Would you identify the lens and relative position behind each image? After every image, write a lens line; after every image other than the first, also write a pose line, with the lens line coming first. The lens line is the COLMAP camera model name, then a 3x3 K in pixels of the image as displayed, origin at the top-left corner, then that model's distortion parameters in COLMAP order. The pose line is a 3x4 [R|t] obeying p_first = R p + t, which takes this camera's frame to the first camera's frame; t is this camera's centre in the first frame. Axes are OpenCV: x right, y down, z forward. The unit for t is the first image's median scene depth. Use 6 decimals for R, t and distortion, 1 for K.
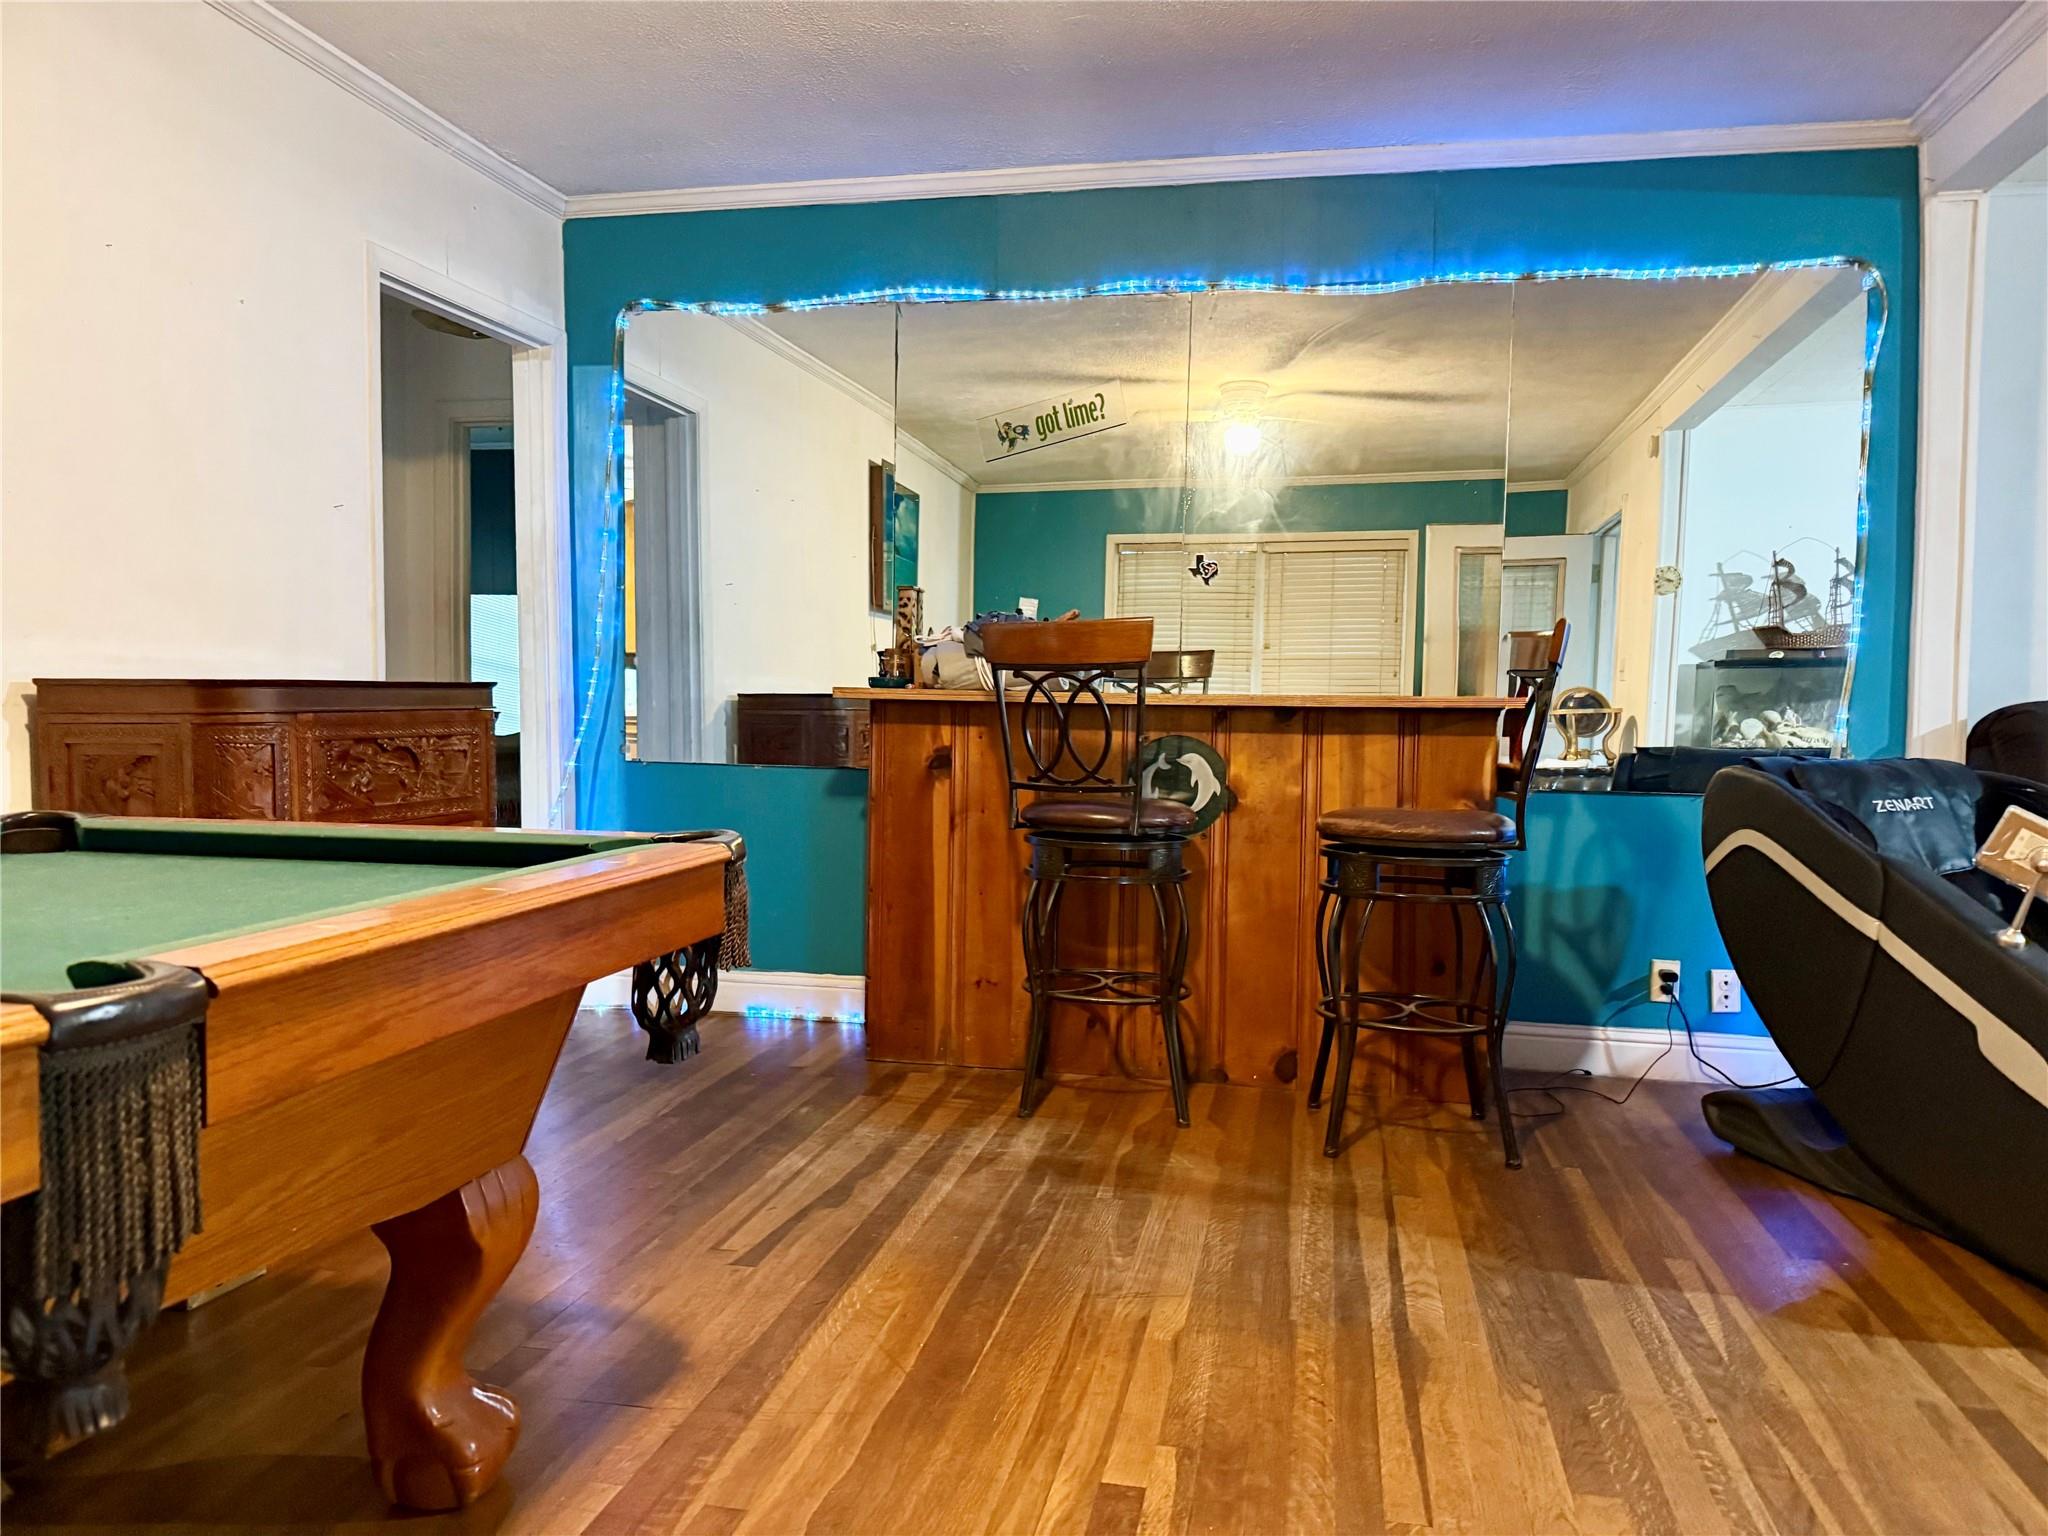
lens RADIAL K [[1406.0, 0, 1024.7], [0, 1406.0, 772.0], [0, 0, 1]] dist [0.001710, -0.000100]
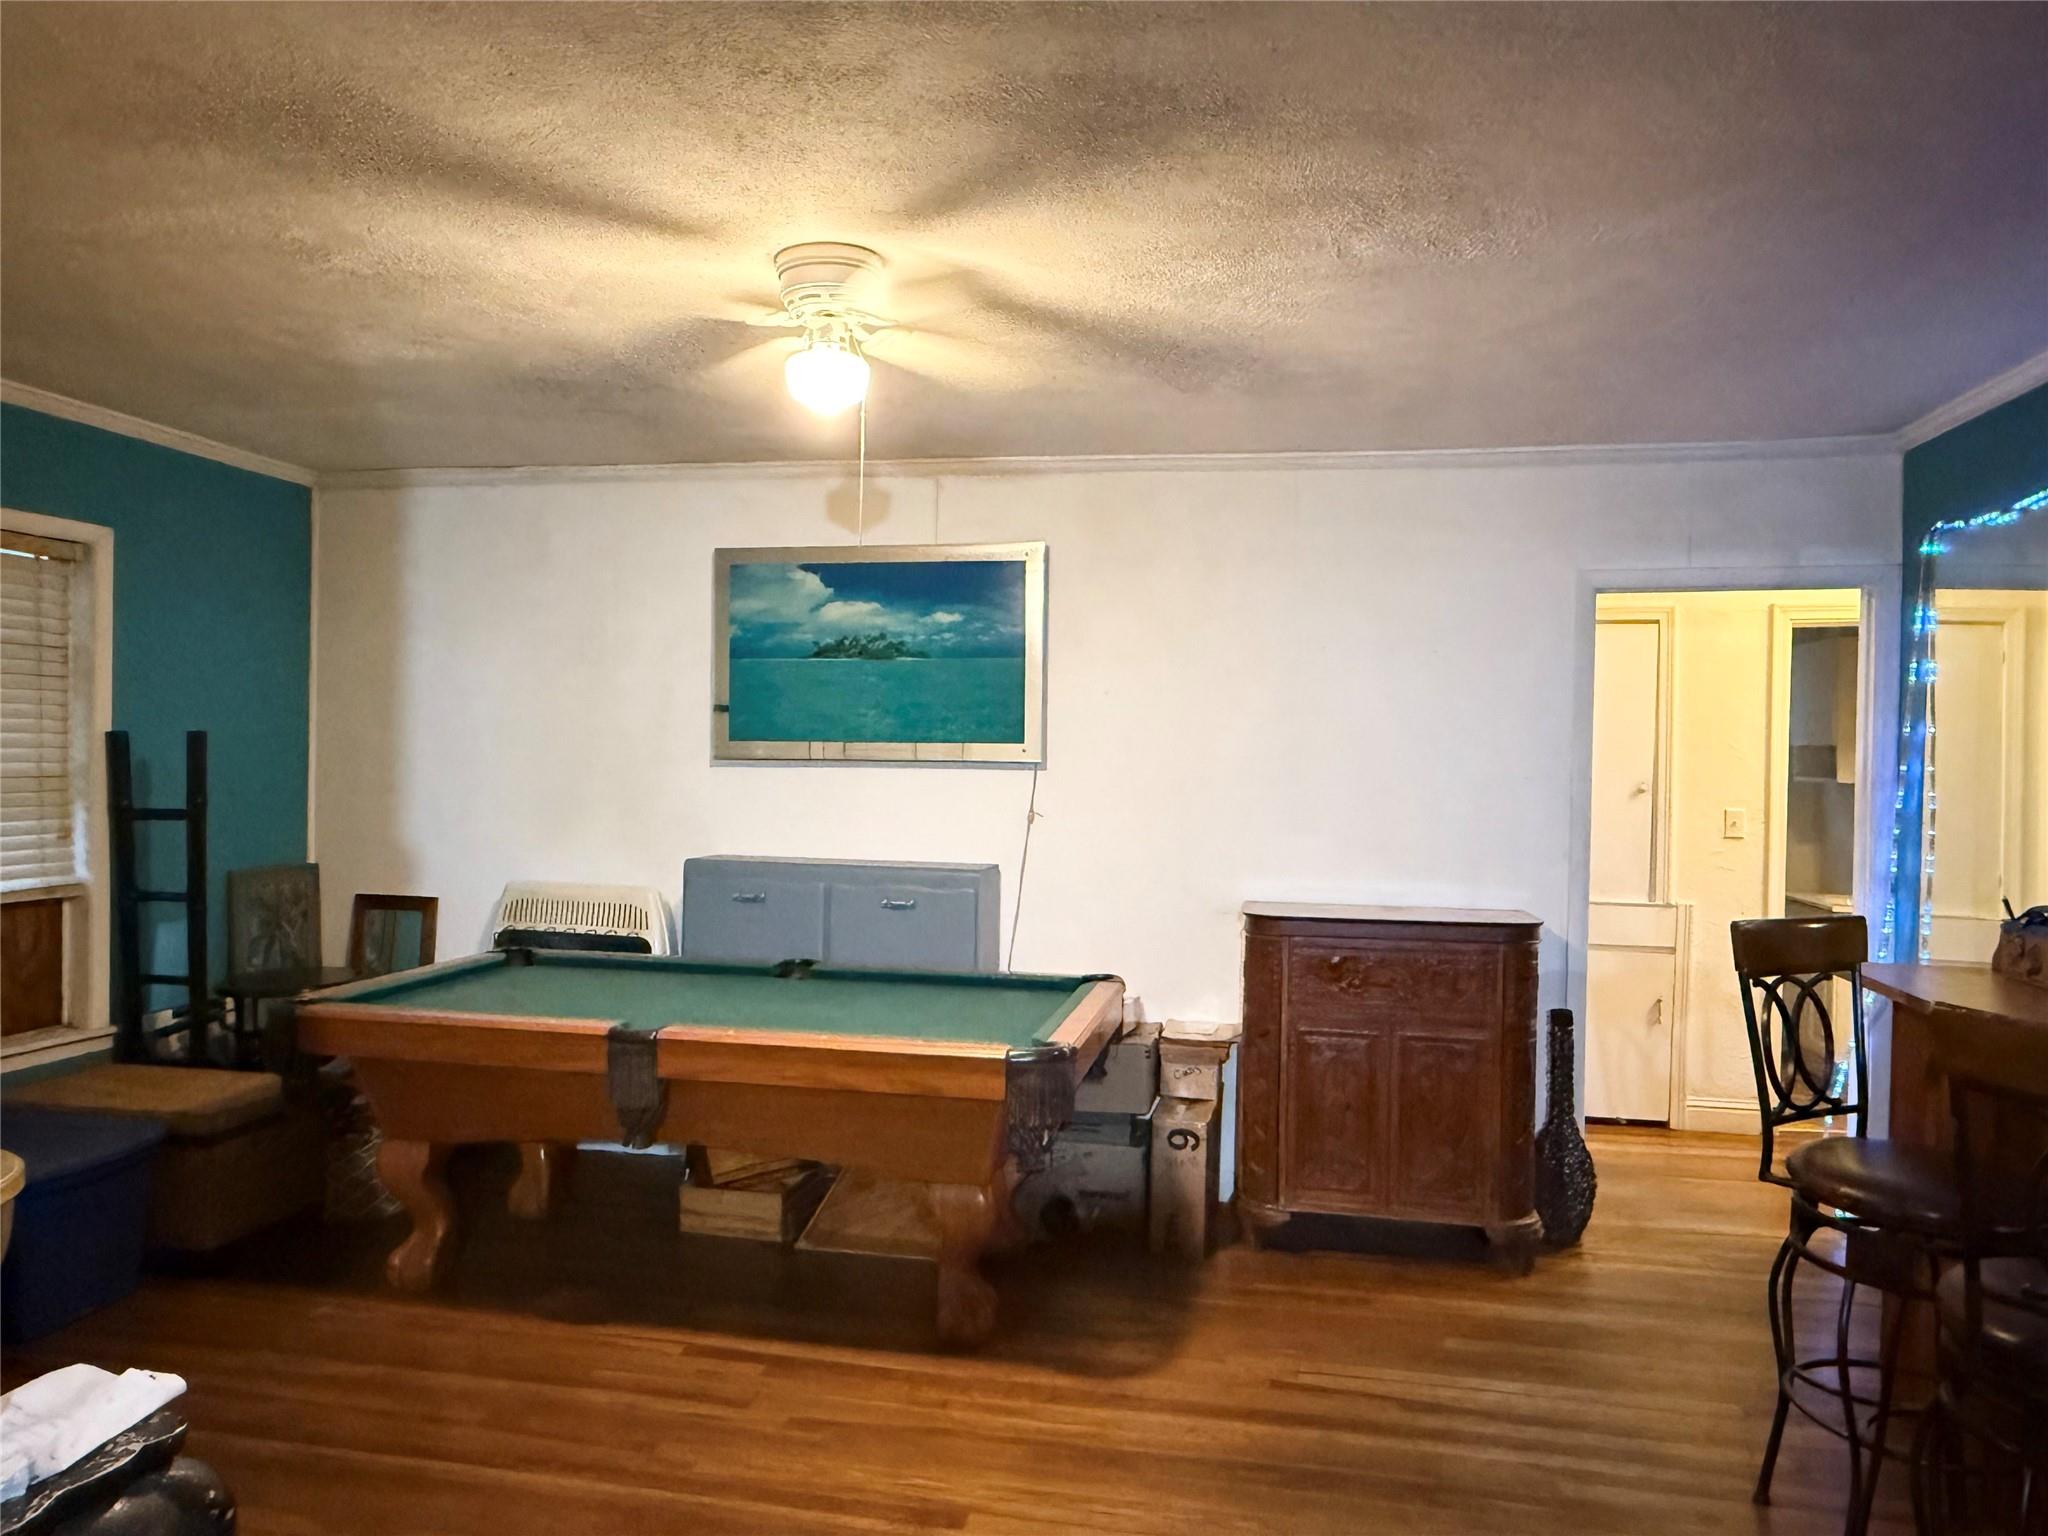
lens RADIAL K [[1380.6, 0, 1021.2], [0, 1380.6, 772.1], [0, 0, 1]] dist [0.007865, 0.001827]
pose [[0.013263, 0.005763, -0.999895, 1.066599], [-0.062051, 0.998061, 0.004929, -0.216447], [0.997985, 0.061979, 0.013595, 0.670767]]
